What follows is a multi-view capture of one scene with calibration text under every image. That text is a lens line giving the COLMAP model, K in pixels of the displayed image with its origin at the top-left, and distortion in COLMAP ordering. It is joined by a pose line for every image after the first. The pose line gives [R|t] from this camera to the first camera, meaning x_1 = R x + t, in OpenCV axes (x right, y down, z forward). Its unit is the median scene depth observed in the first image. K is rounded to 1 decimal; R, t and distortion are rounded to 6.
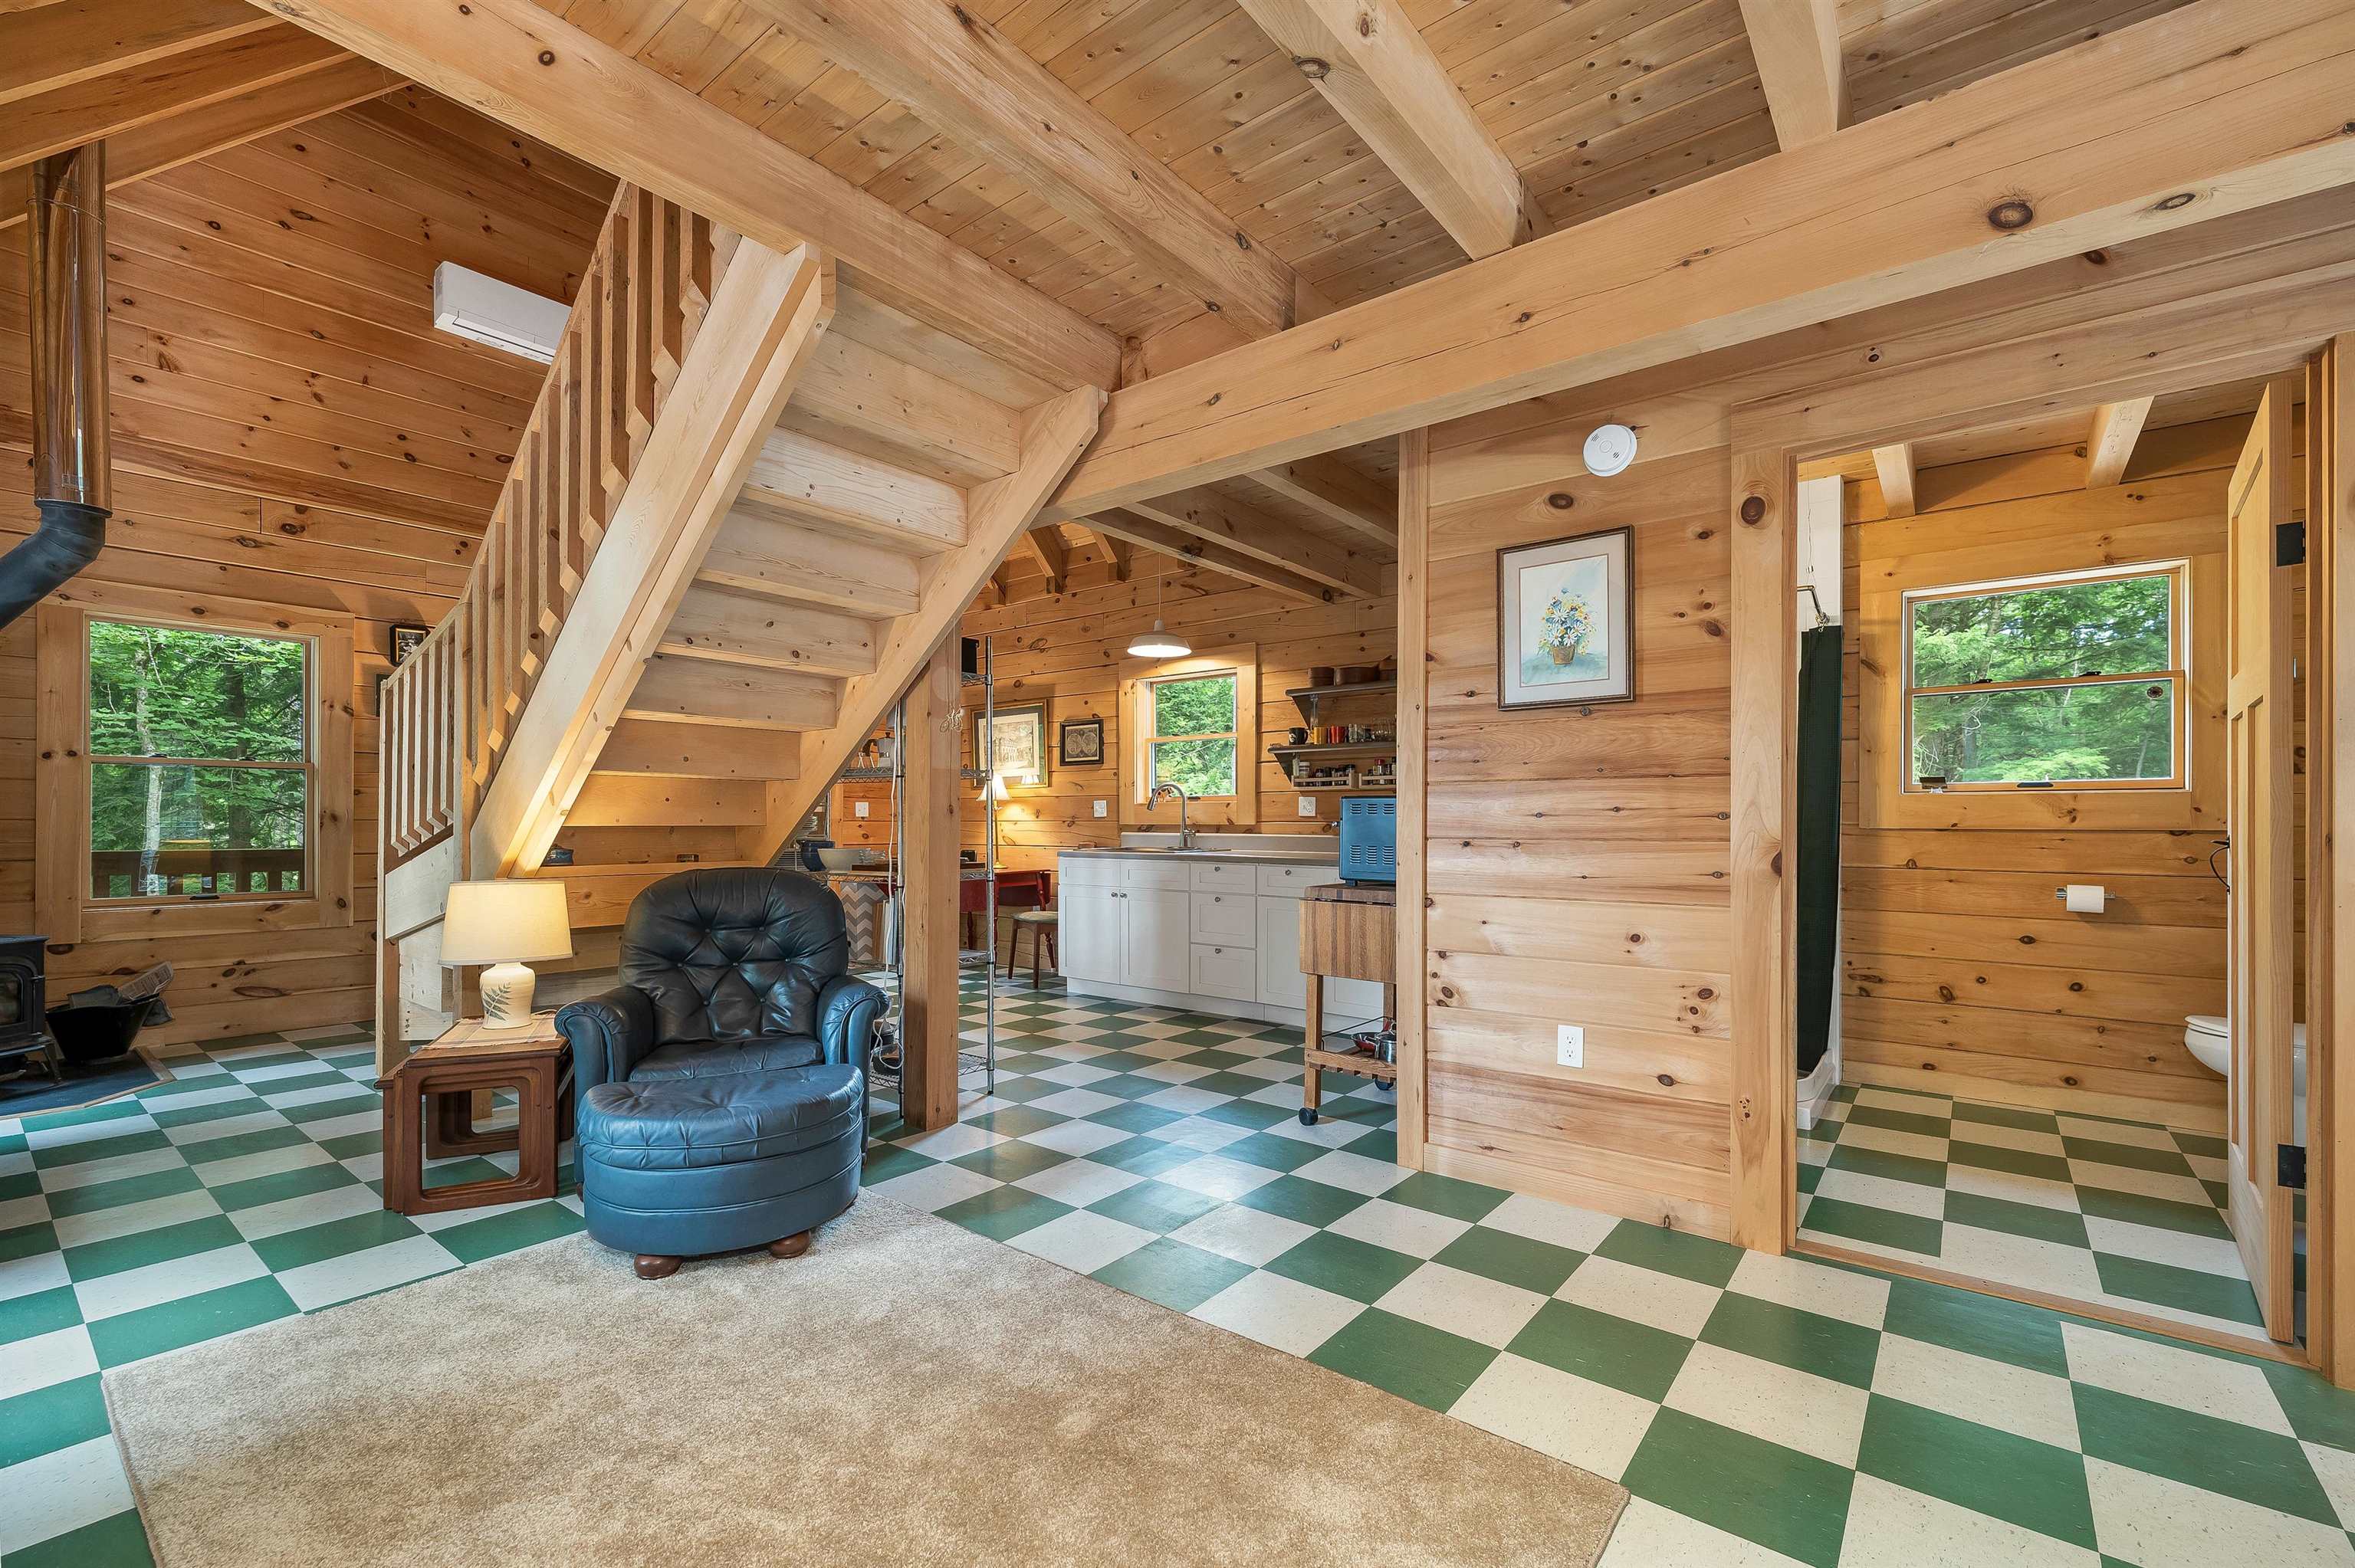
lens RADIAL K [[983.6, 0, 1188.5], [0, 983.6, 816.2], [0, 0, 1]] dist [0.003246, -0.000563]
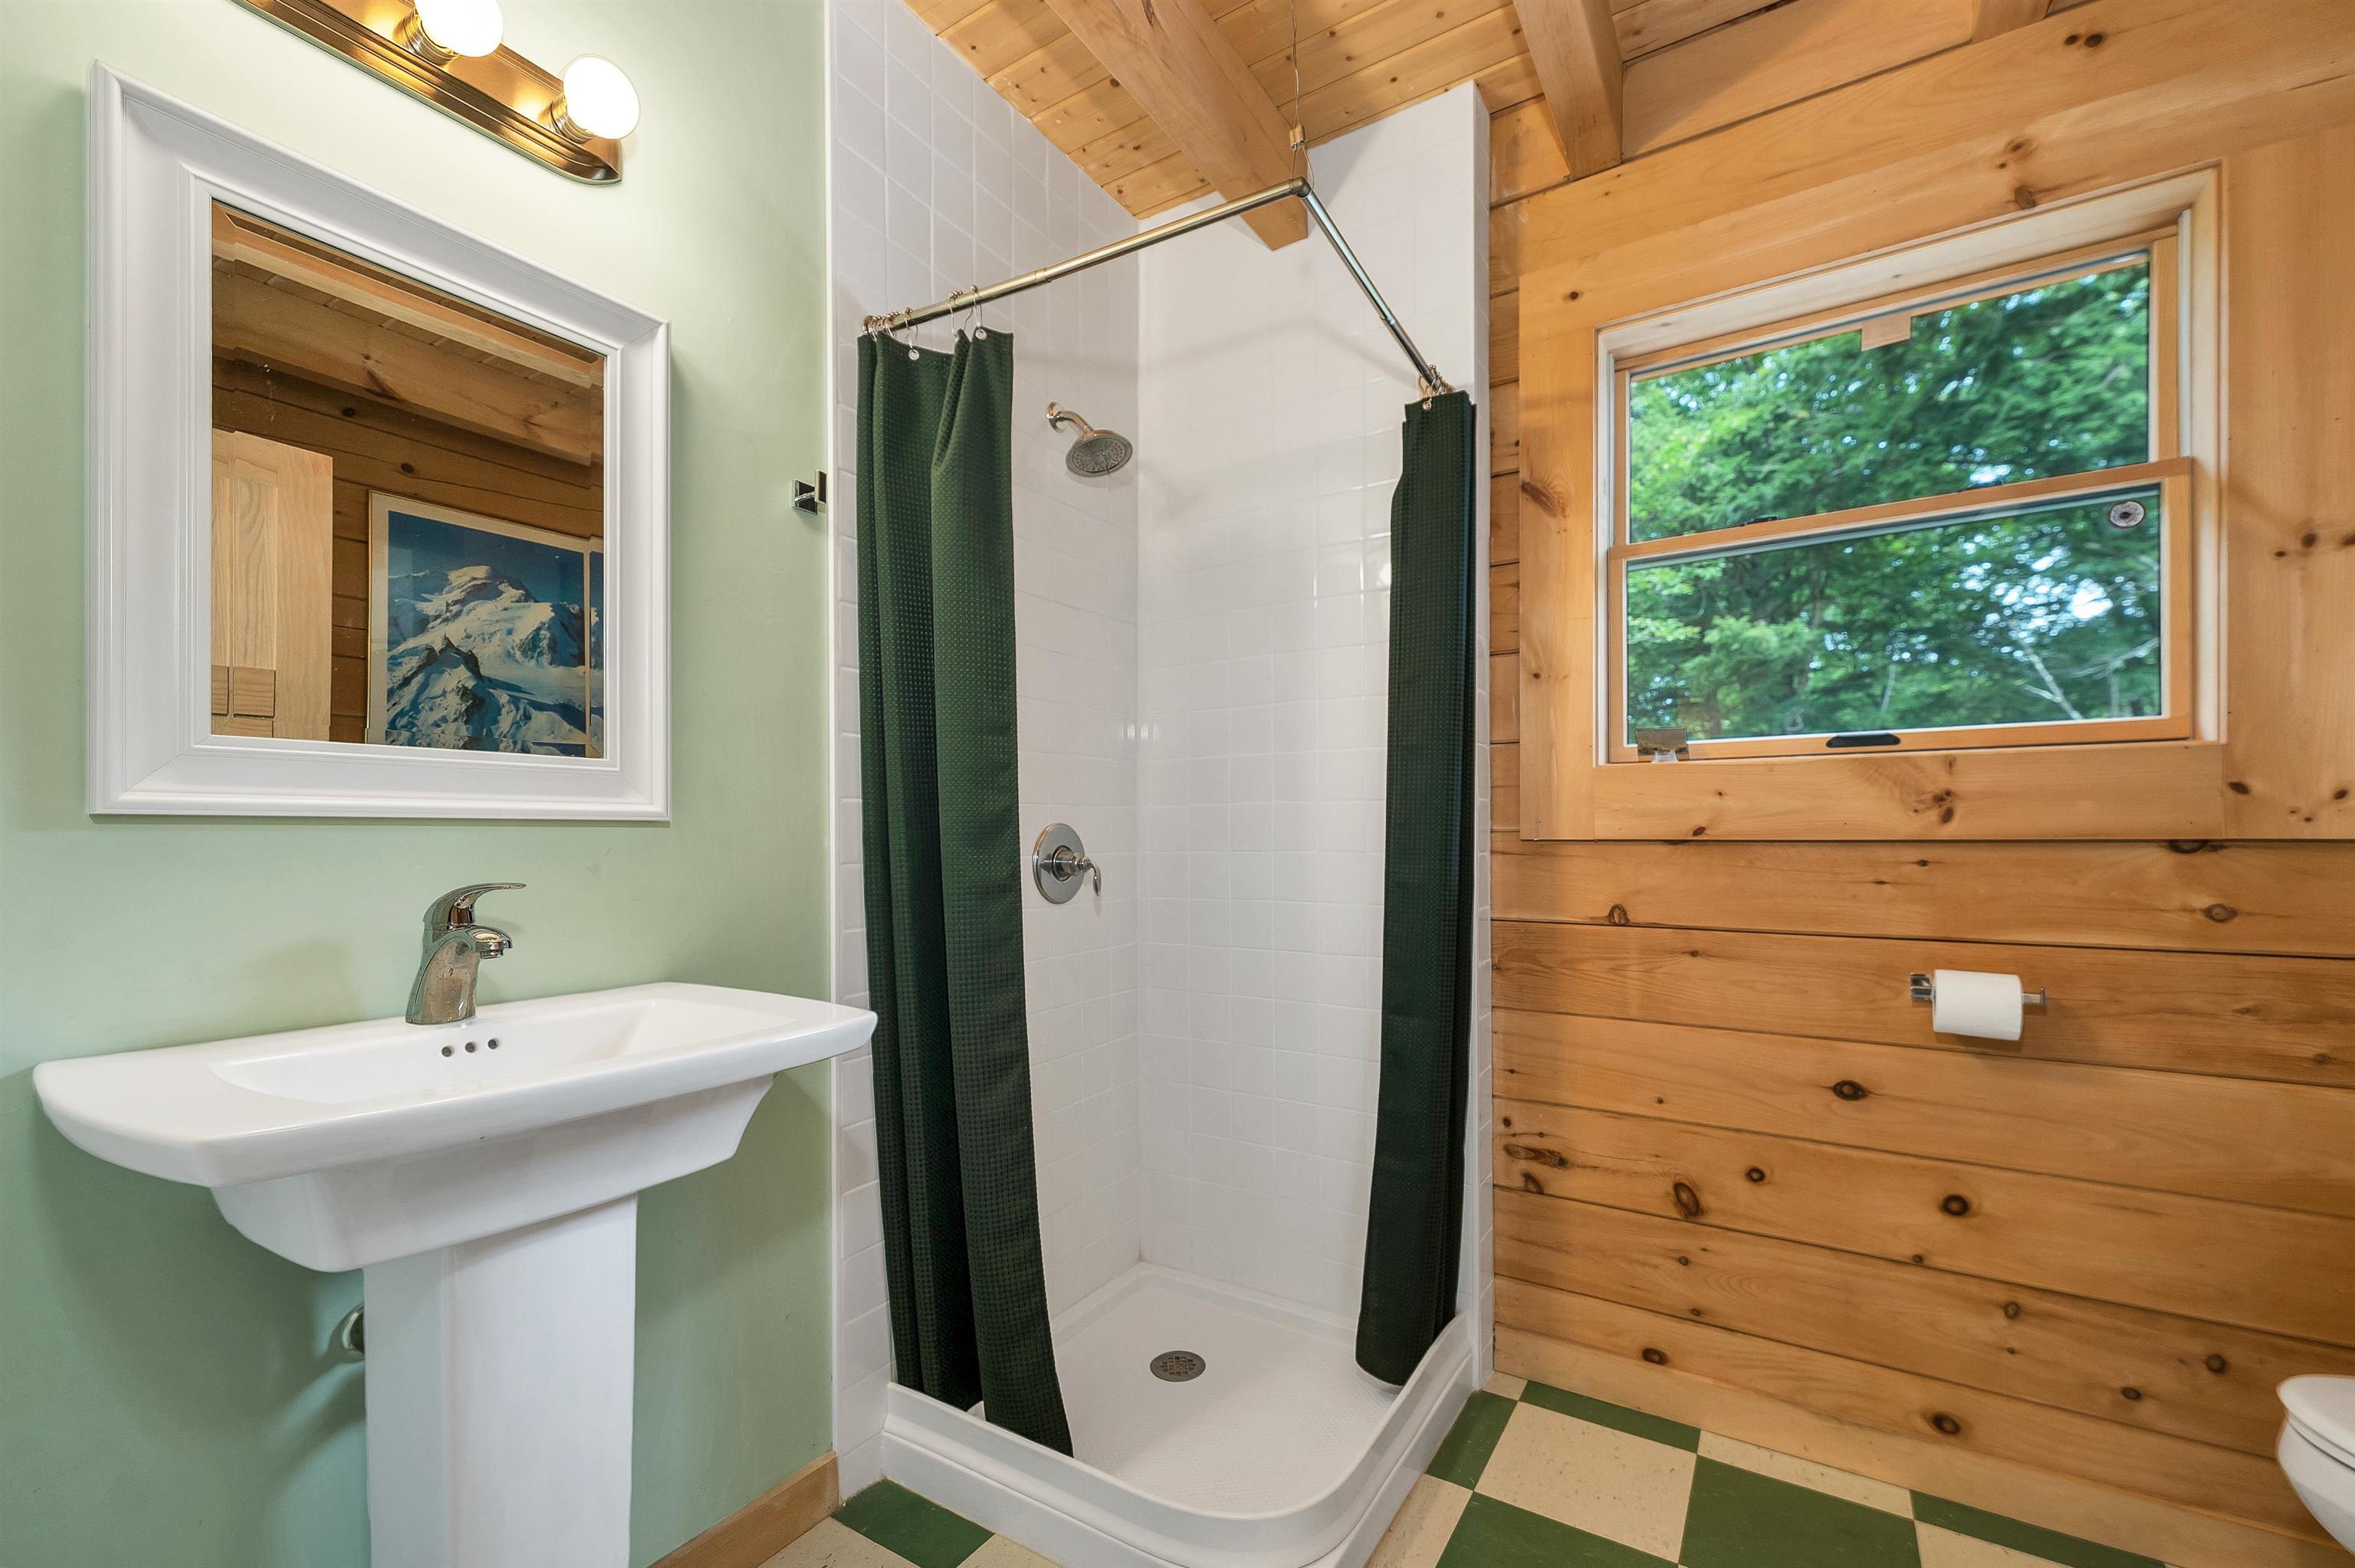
lens RADIAL K [[983.6, 0, 1167.6], [0, 983.6, 831.3], [0, 0, 1]] dist [0.003246, -0.000563]
pose [[0.995068, -0.007288, 0.098928, 0.490166], [0.007179, 0.999973, 0.001462, 0.006613], [-0.098935, -0.000744, 0.995094, 0.574968]]
